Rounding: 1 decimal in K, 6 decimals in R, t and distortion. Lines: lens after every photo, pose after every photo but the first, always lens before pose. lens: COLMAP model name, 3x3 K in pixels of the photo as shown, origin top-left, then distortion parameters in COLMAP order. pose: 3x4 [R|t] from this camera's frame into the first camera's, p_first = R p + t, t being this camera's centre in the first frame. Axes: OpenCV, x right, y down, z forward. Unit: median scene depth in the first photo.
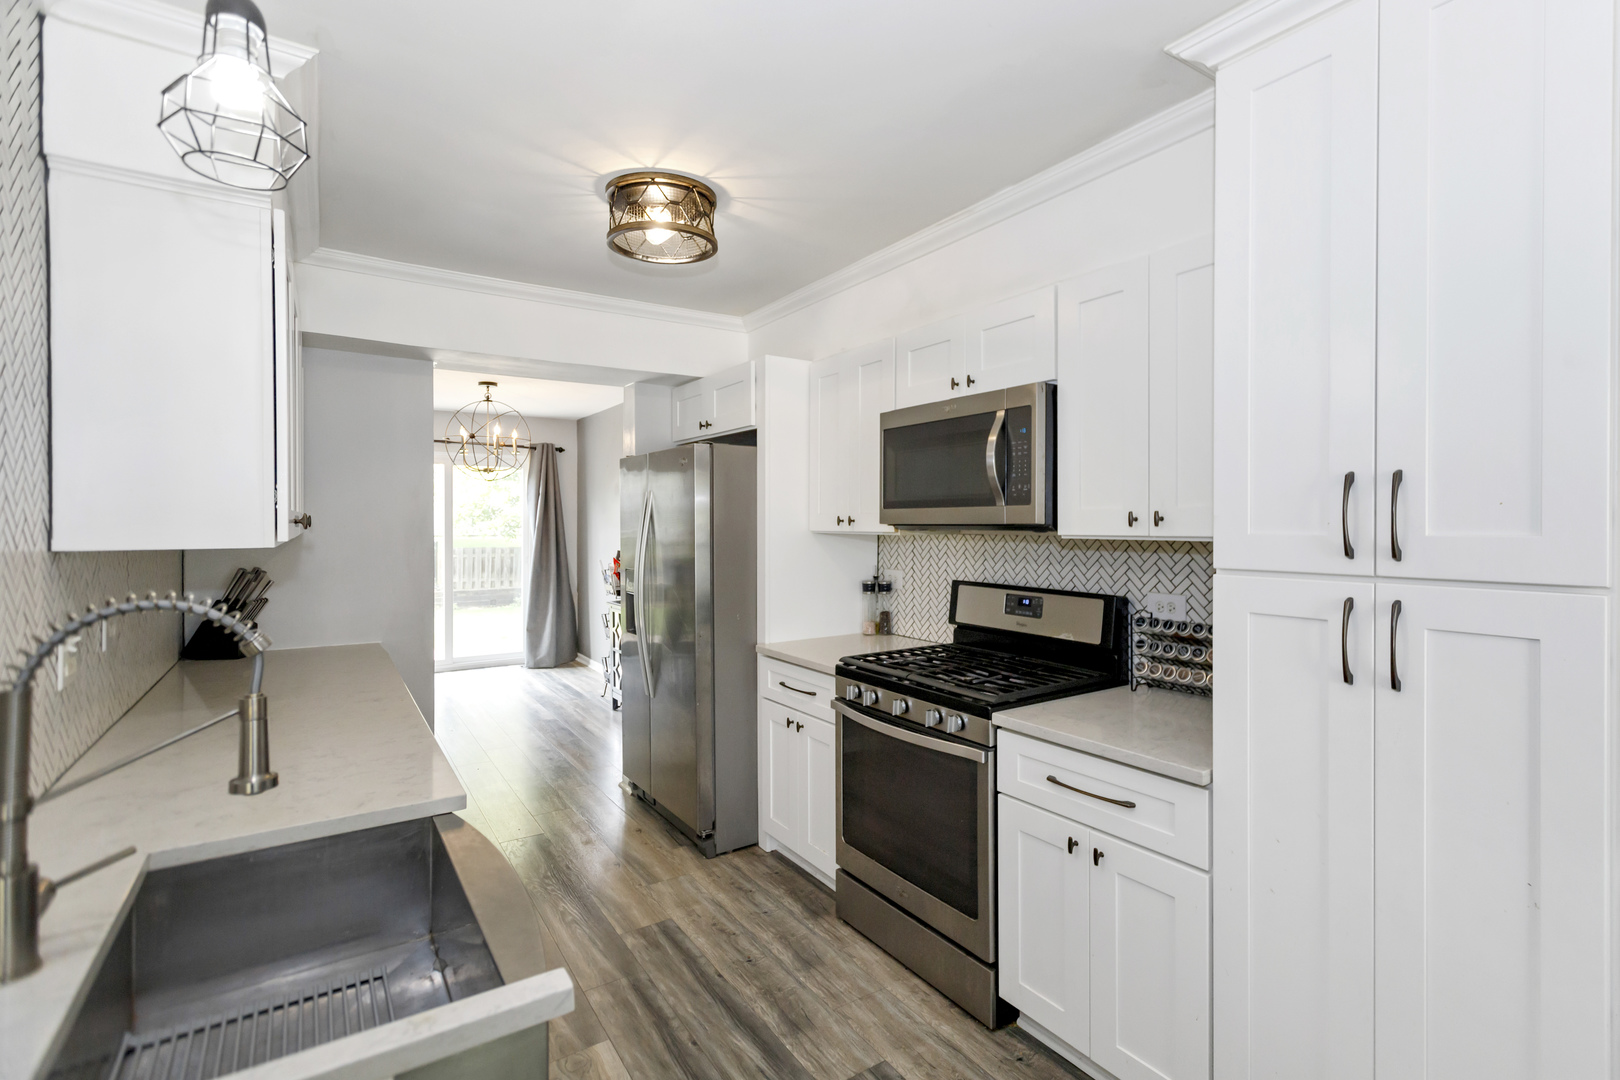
lens RADIAL K [[782.2, 0, 847.8], [0, 782.2, 531.0], [0, 0, 1]] dist [-0.005884, 0.000630]
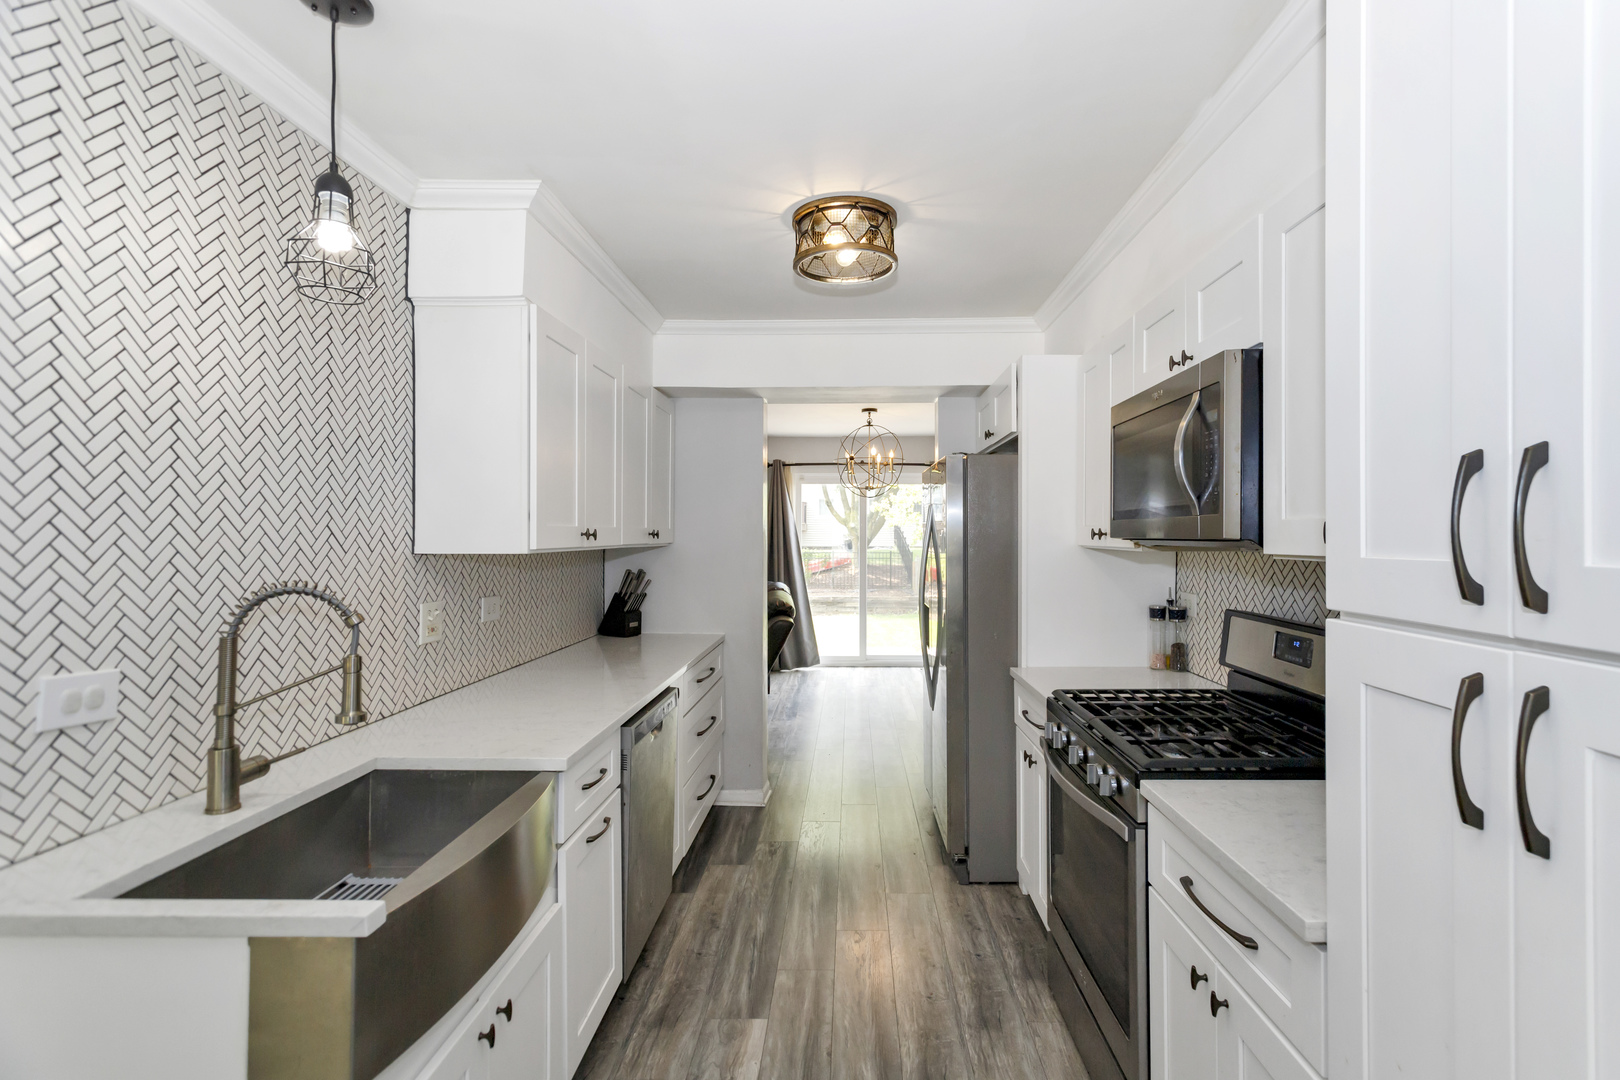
lens RADIAL K [[782.2, 0, 811.4], [0, 782.2, 531.9], [0, 0, 1]] dist [-0.005884, 0.000630]
pose [[0.801071, -0.000984, -0.598568, 0.302674], [-0.007501, 0.999904, -0.011683, -0.003213], [0.598522, 0.013849, 0.800987, 0.134365]]
